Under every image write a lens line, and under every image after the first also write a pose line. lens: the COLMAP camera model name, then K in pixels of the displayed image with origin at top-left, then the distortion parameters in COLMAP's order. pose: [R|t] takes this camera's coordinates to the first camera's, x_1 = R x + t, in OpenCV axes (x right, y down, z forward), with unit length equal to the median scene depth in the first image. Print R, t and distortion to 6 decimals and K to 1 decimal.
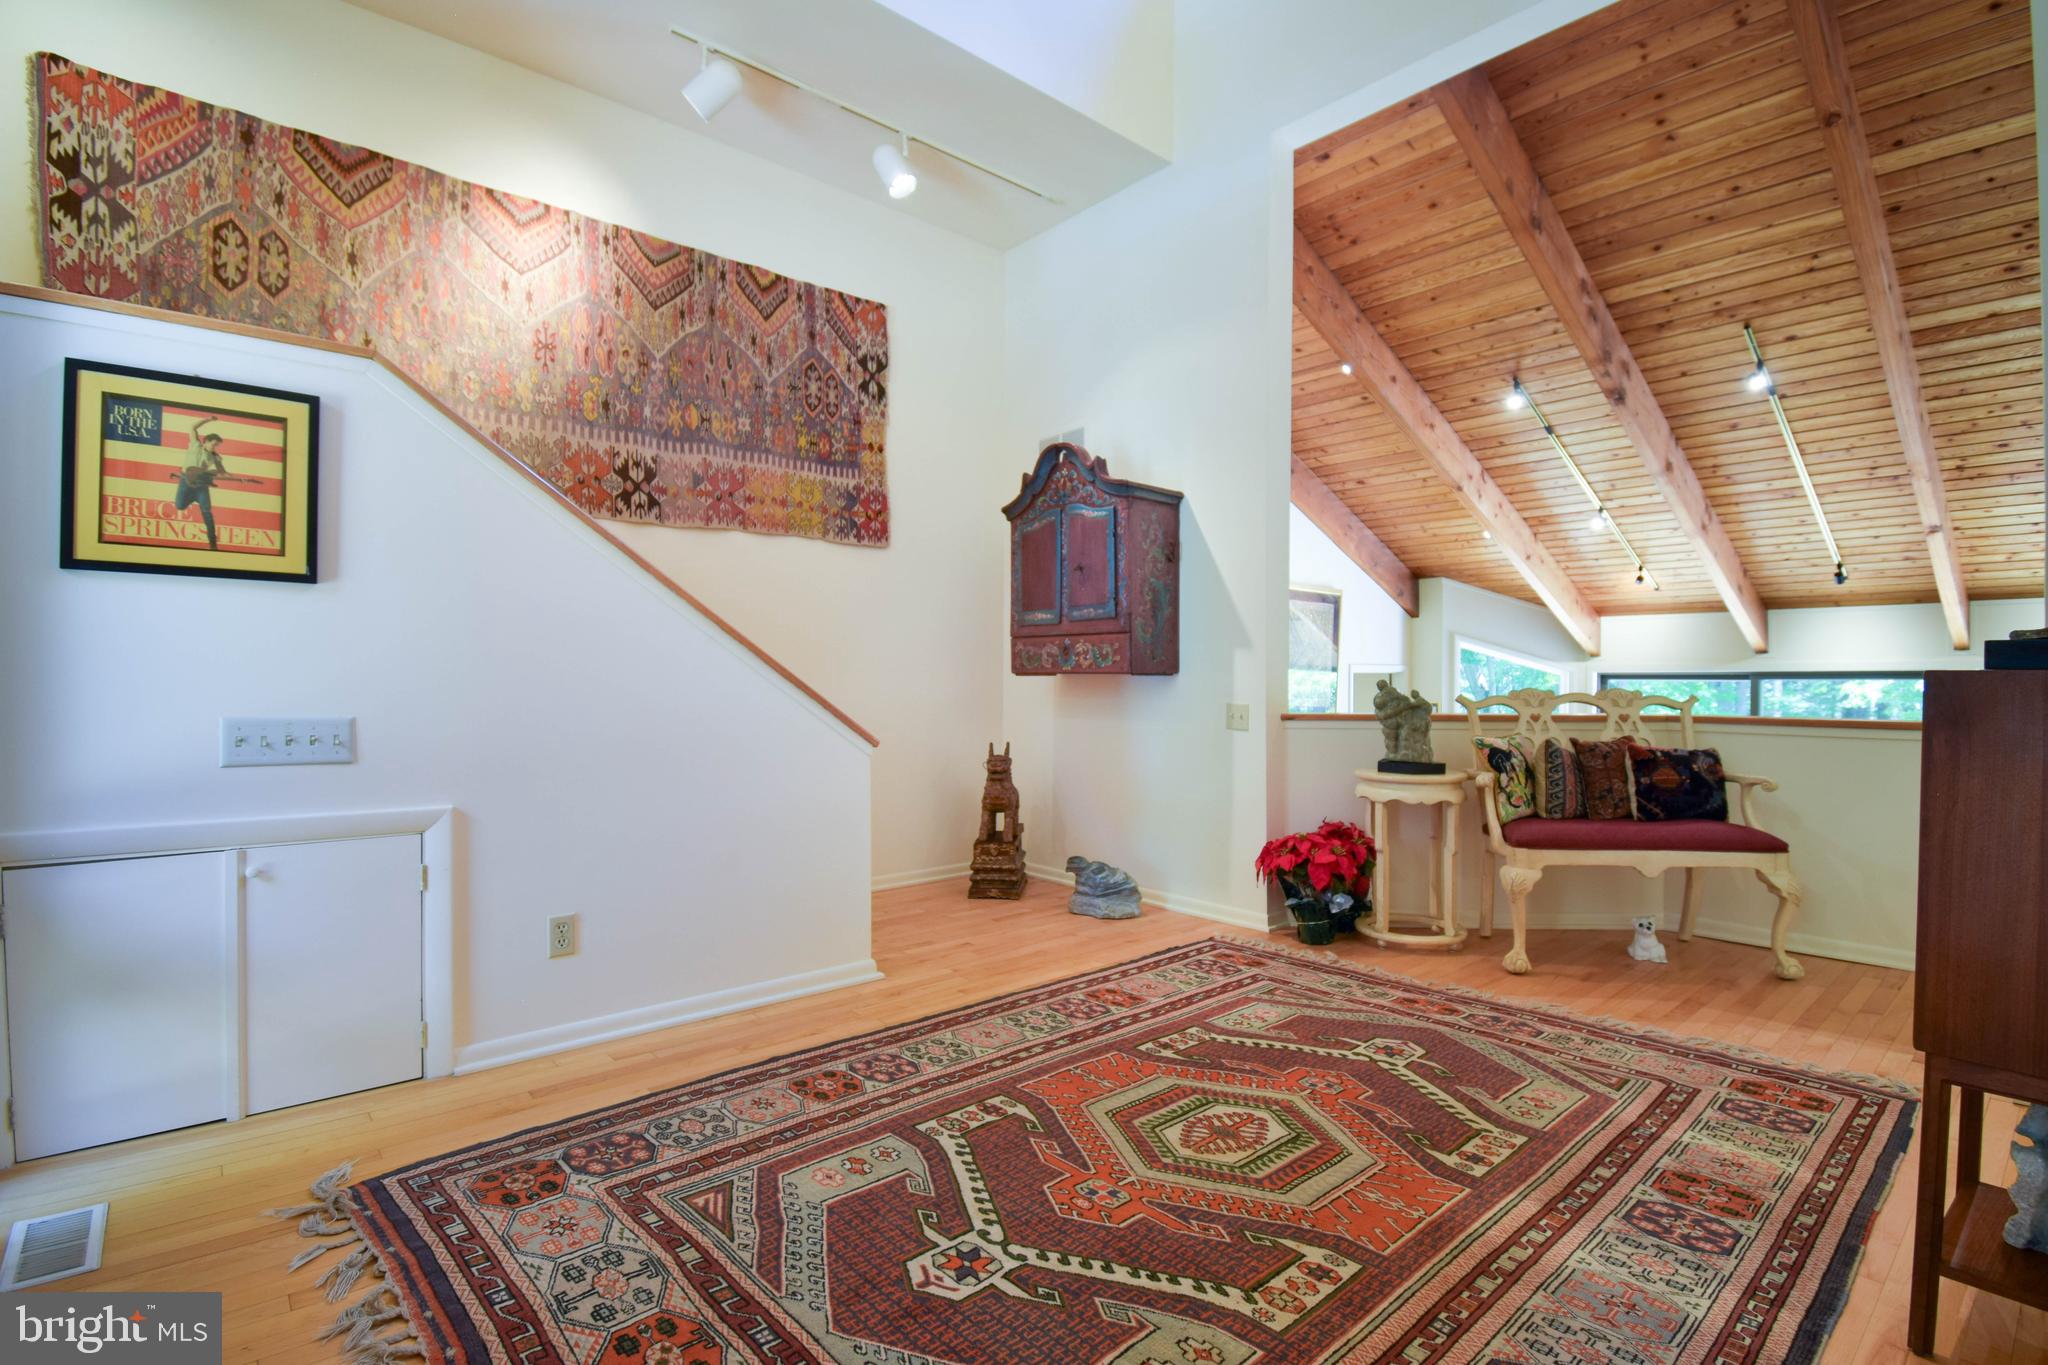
lens RADIAL K [[982.5, 0, 1024.0], [0, 982.5, 682.5], [0, 0, 1]] dist [0.034919, -0.036309]
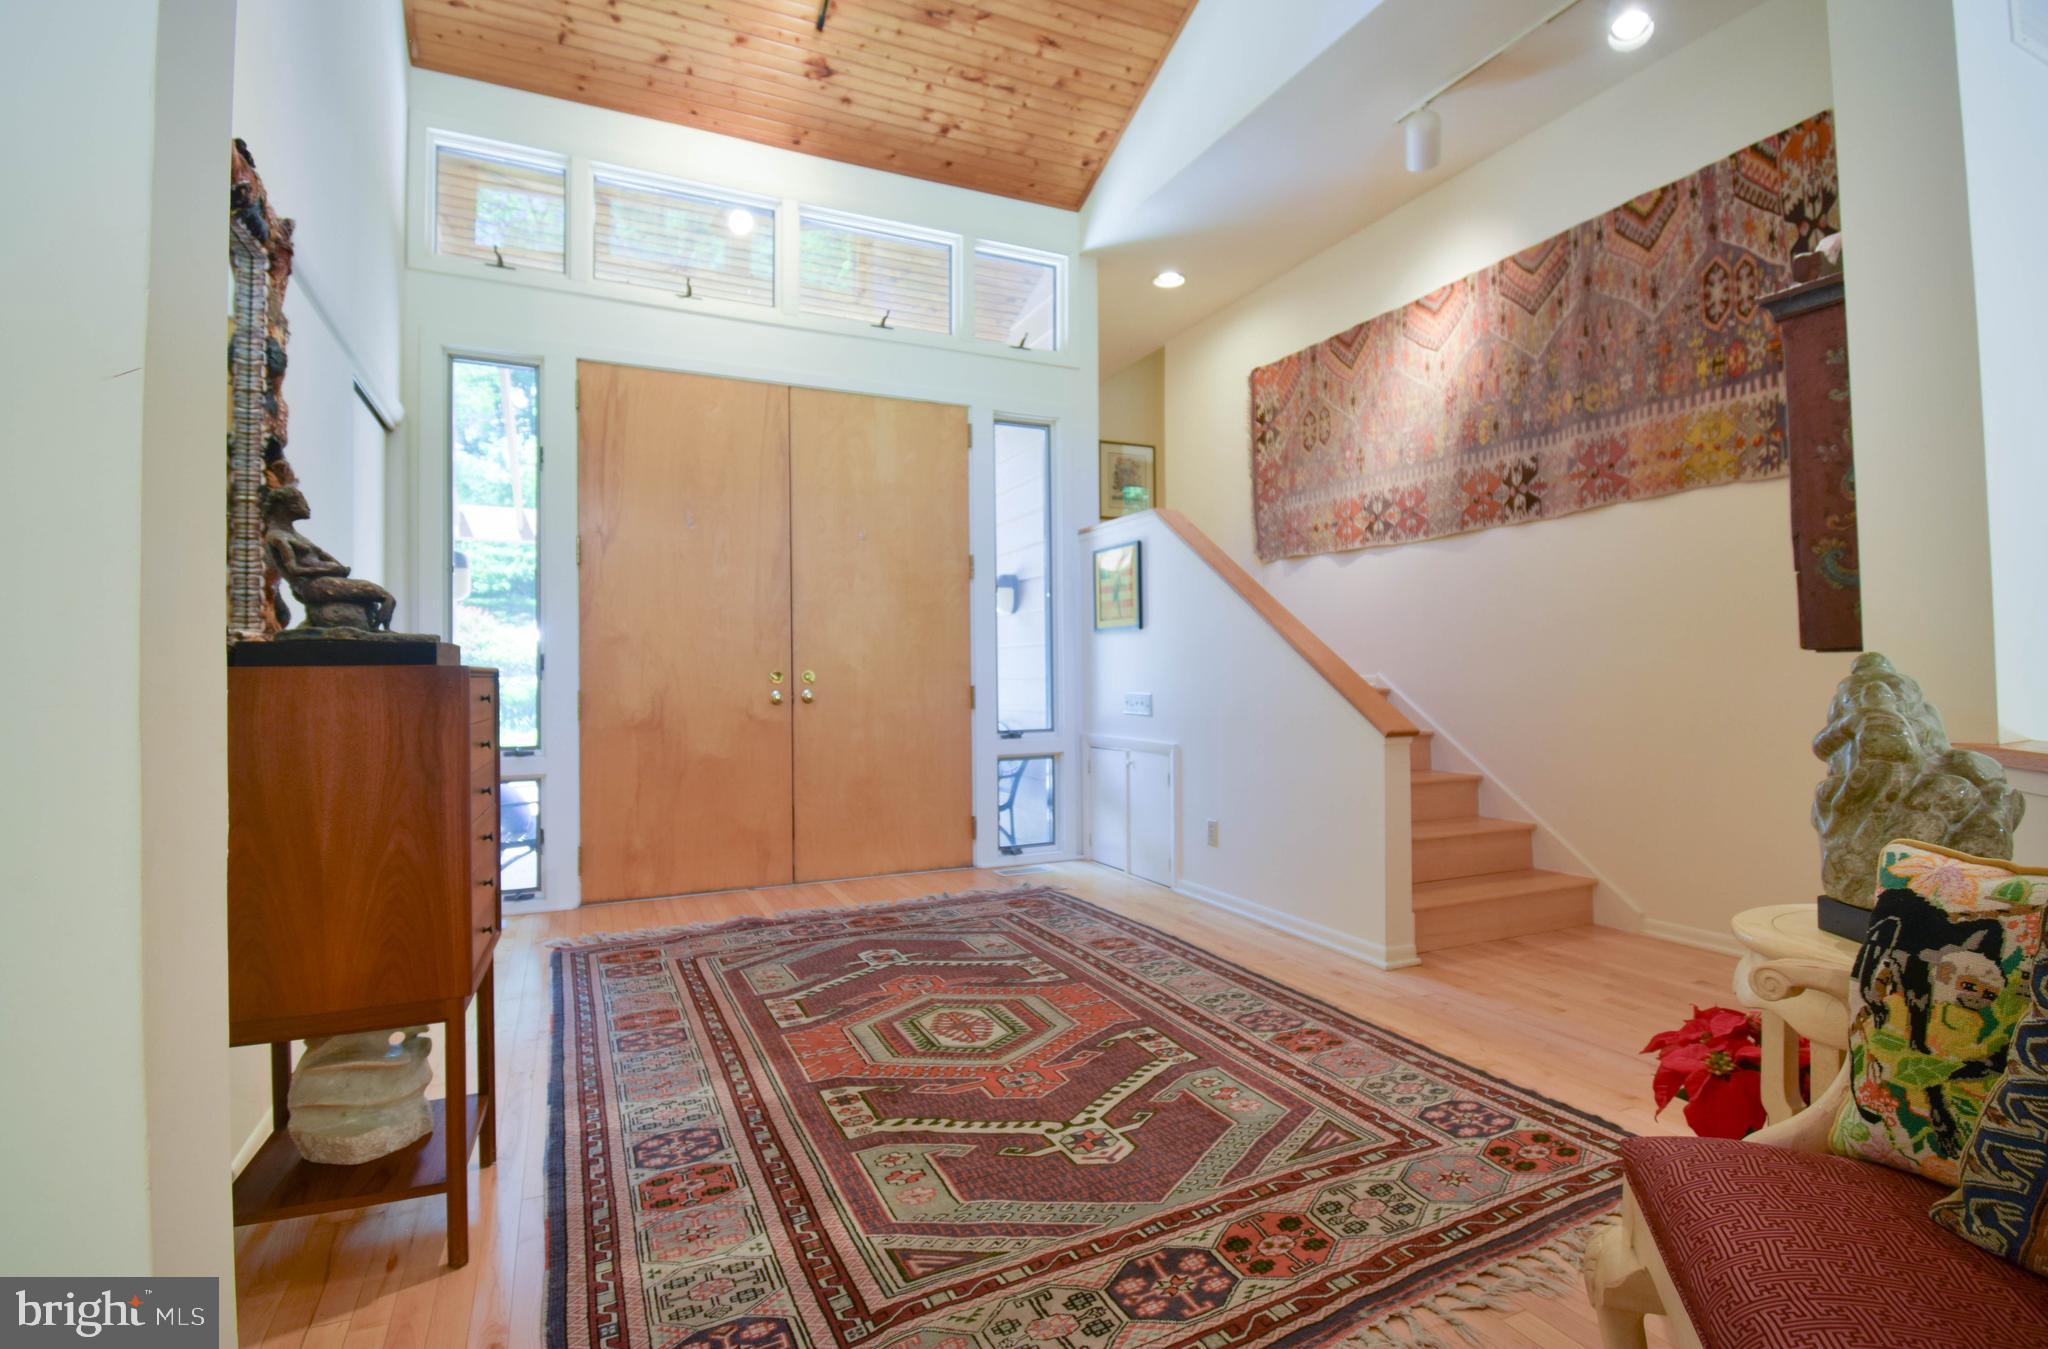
lens RADIAL K [[924.9, 0, 1024.0], [0, 924.9, 674.5], [0, 0, 1]] dist [0.012255, -0.023216]
pose [[-0.276838, -0.006153, -0.960897, 1.016731], [0.004443, 0.999961, -0.007683, 0.009159], [0.960906, -0.006396, -0.276799, 1.078732]]
